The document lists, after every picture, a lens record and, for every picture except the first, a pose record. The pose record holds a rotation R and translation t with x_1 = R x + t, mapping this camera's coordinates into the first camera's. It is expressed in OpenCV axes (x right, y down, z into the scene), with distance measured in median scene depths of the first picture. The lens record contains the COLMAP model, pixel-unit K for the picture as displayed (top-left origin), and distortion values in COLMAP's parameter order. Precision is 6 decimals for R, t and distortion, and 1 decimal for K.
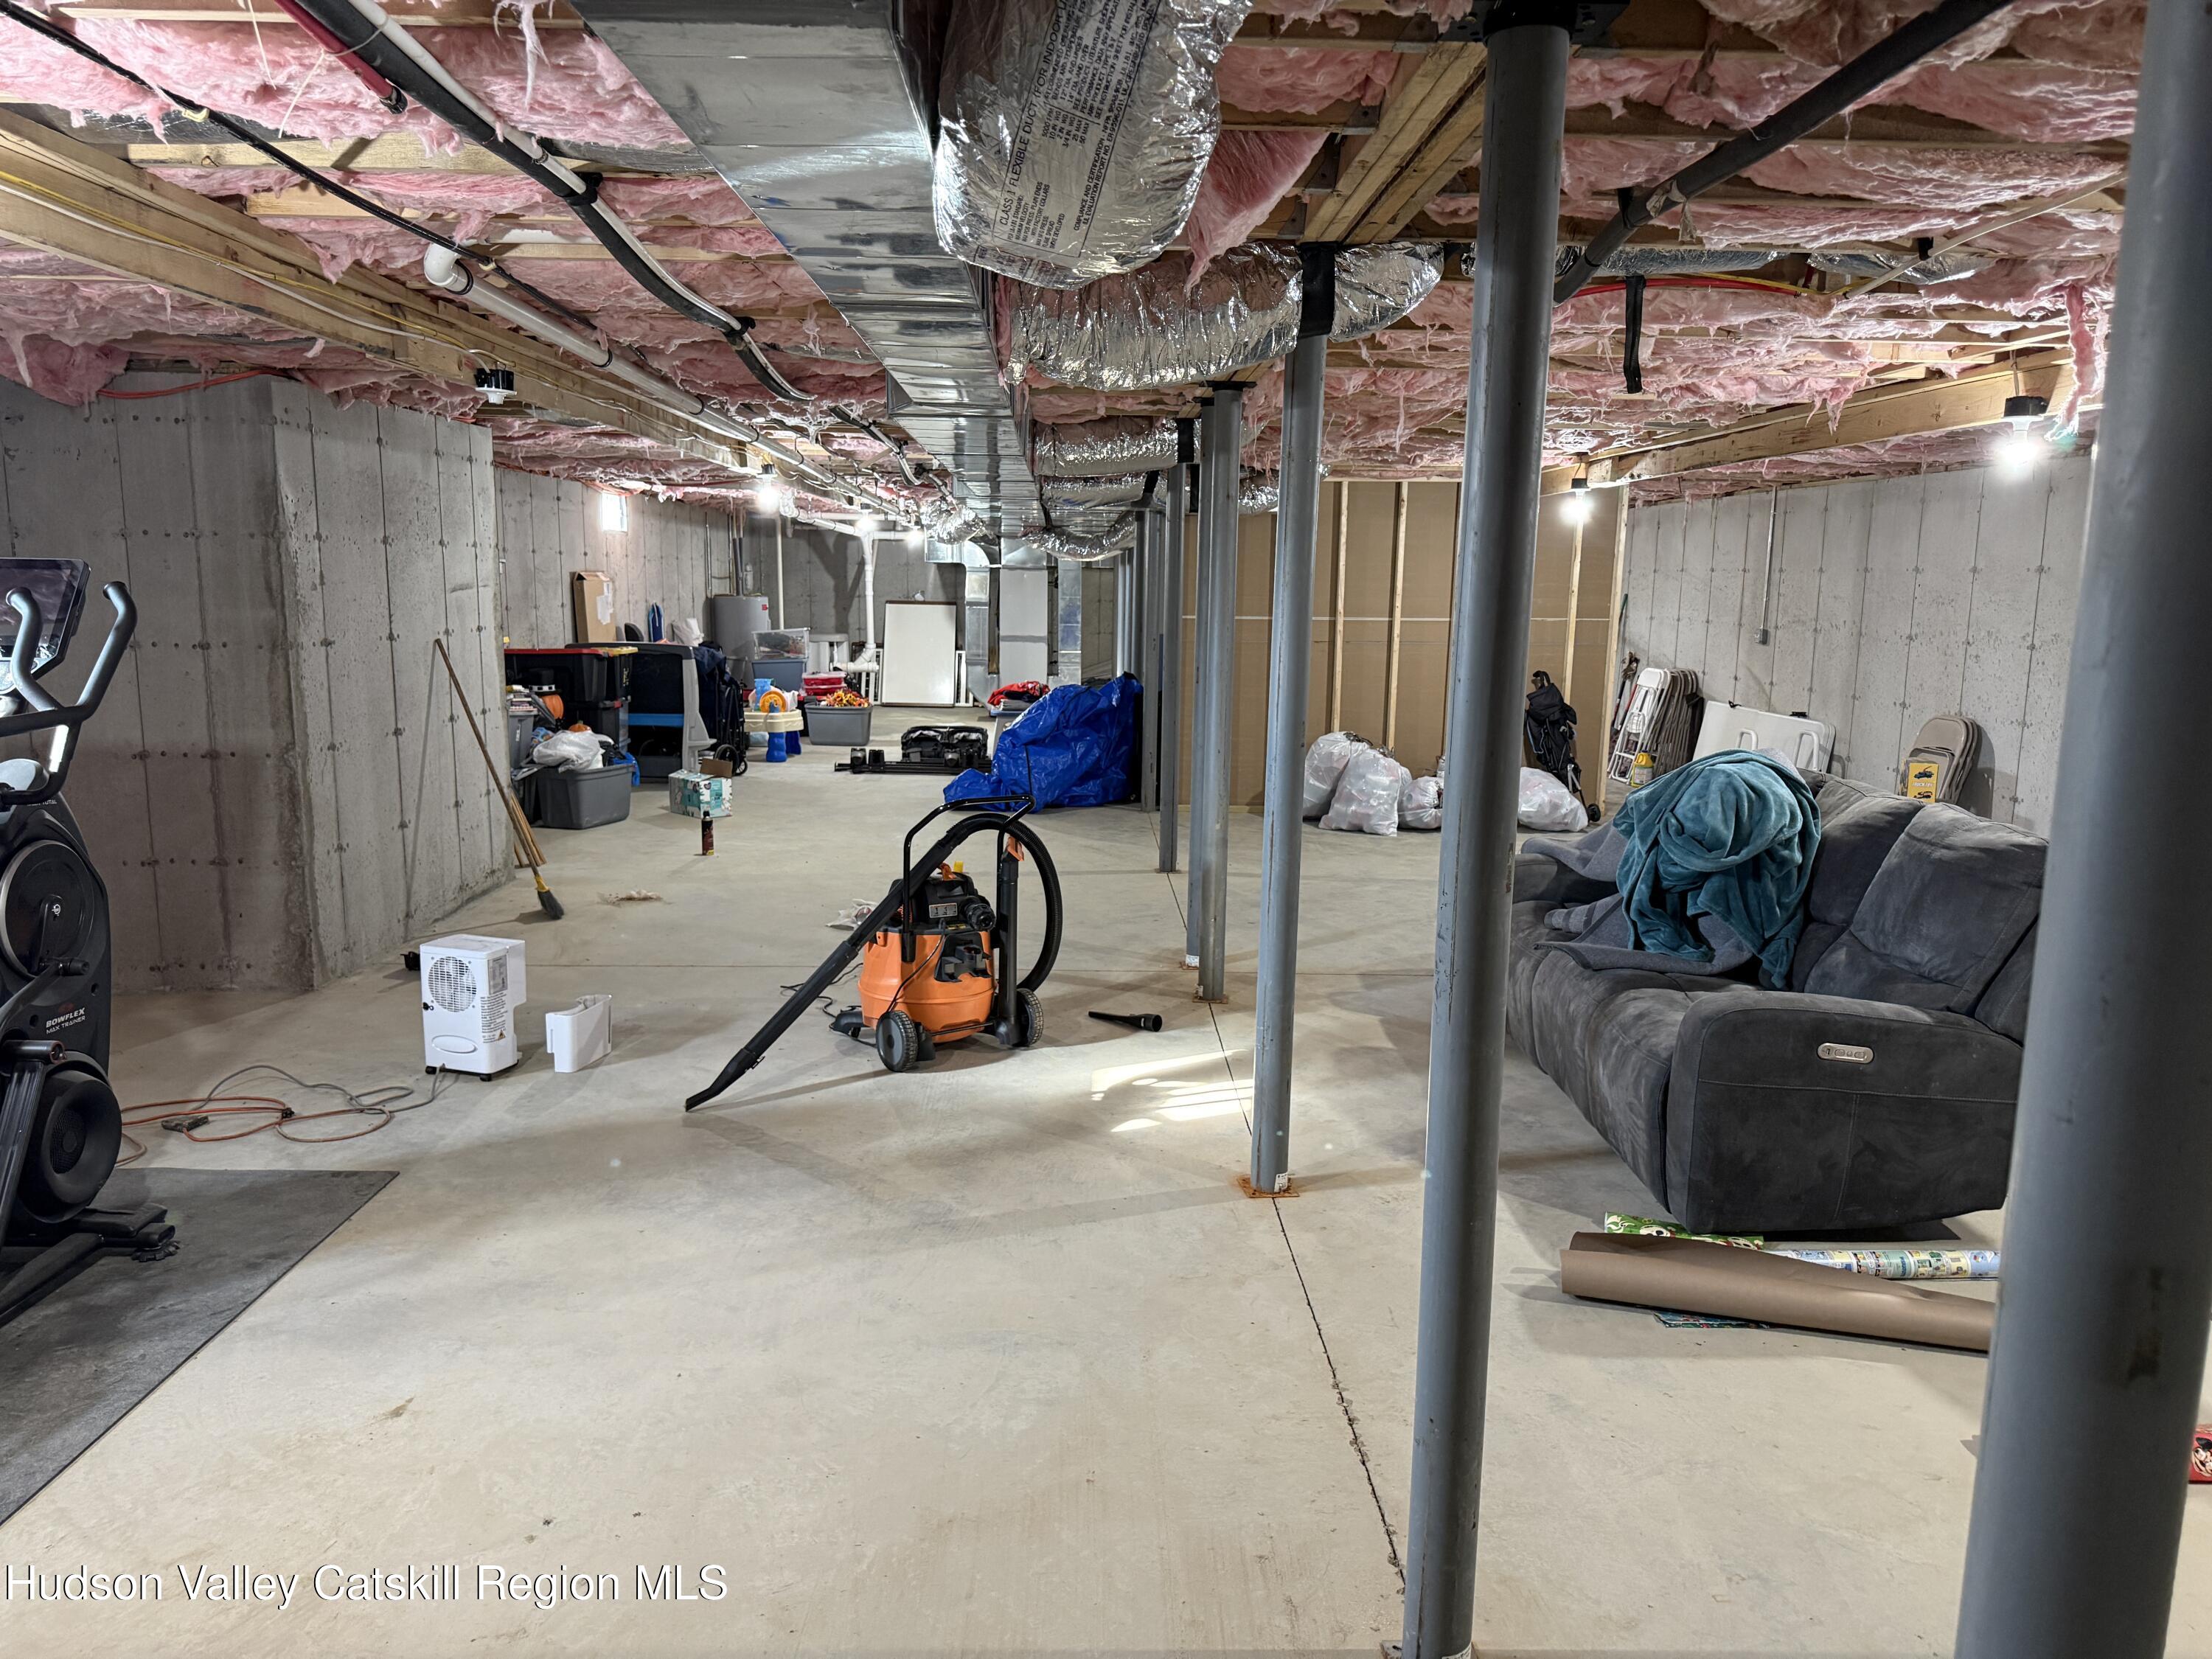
lens RADIAL K [[1594.7, 0, 1109.5], [0, 1594.7, 840.7], [0, 0, 1]] dist [0.080134, -0.009171]
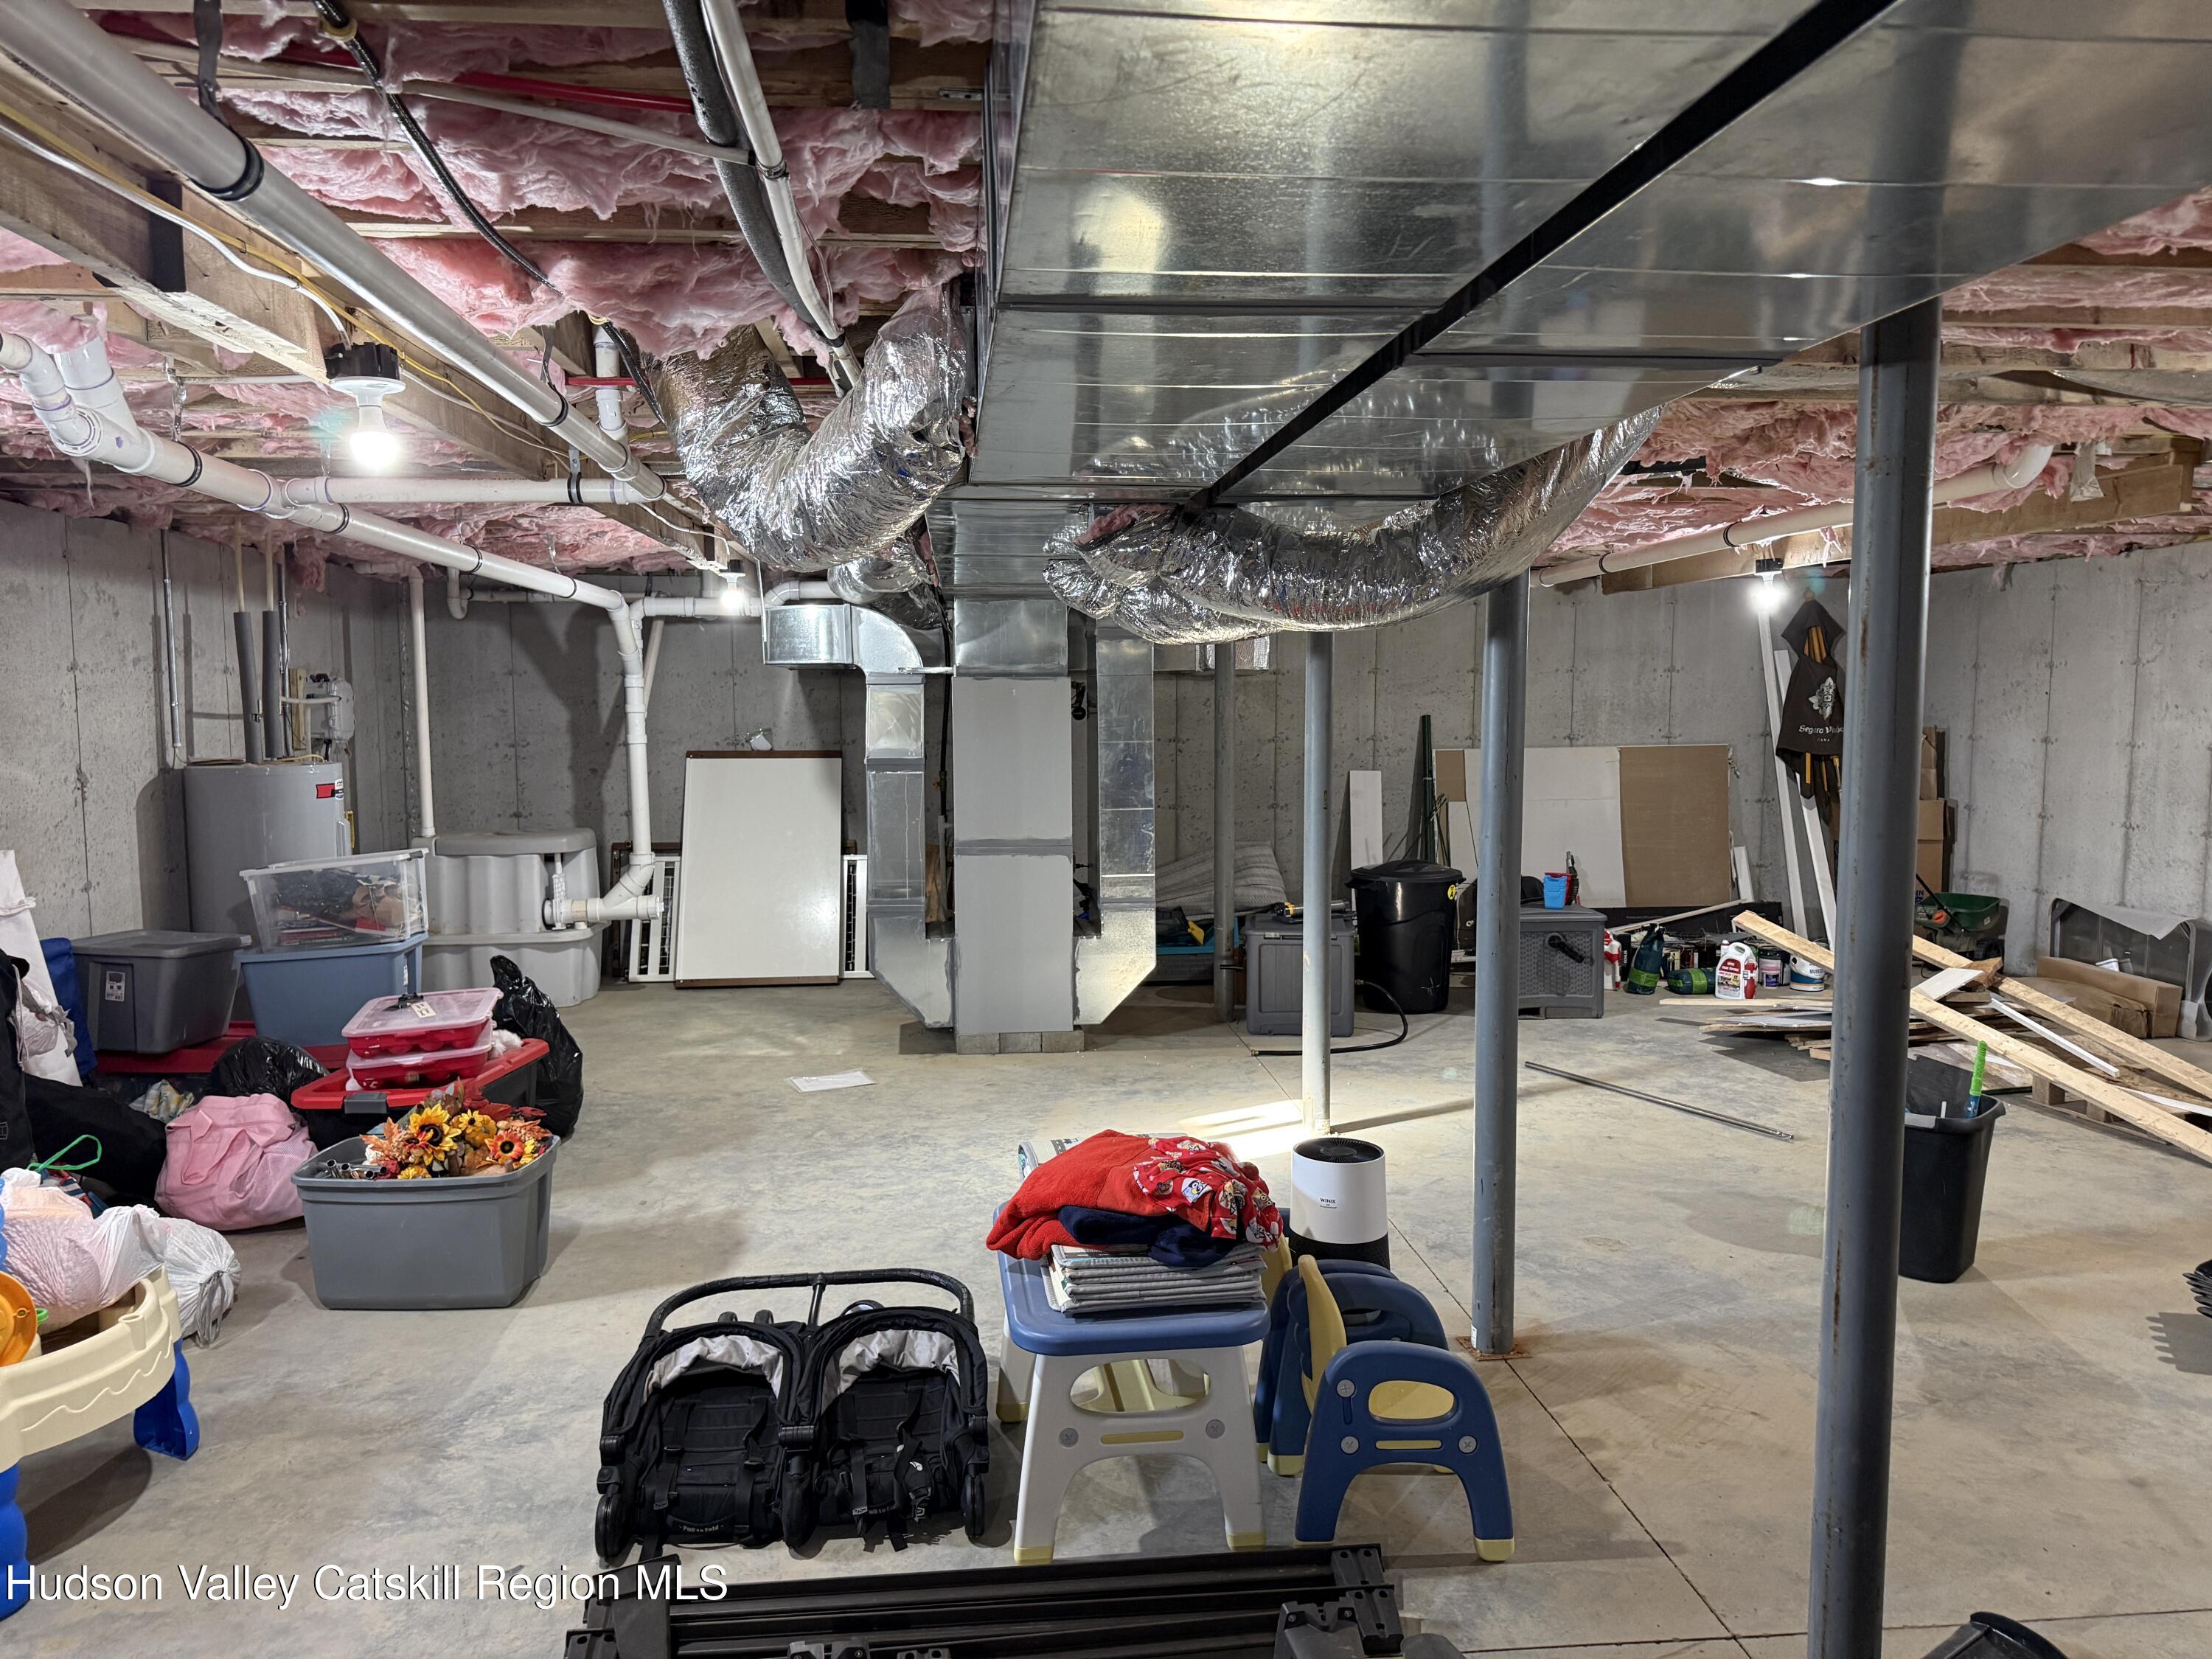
lens RADIAL K [[1594.7, 0, 1107.8], [0, 1594.7, 818.3], [0, 0, 1]] dist [0.080134, -0.009171]
pose [[0.997310, -0.025124, 0.068862, -0.053876], [0.030794, 0.996111, -0.082550, -0.093299], [-0.066520, 0.084448, 0.994205, 0.559578]]
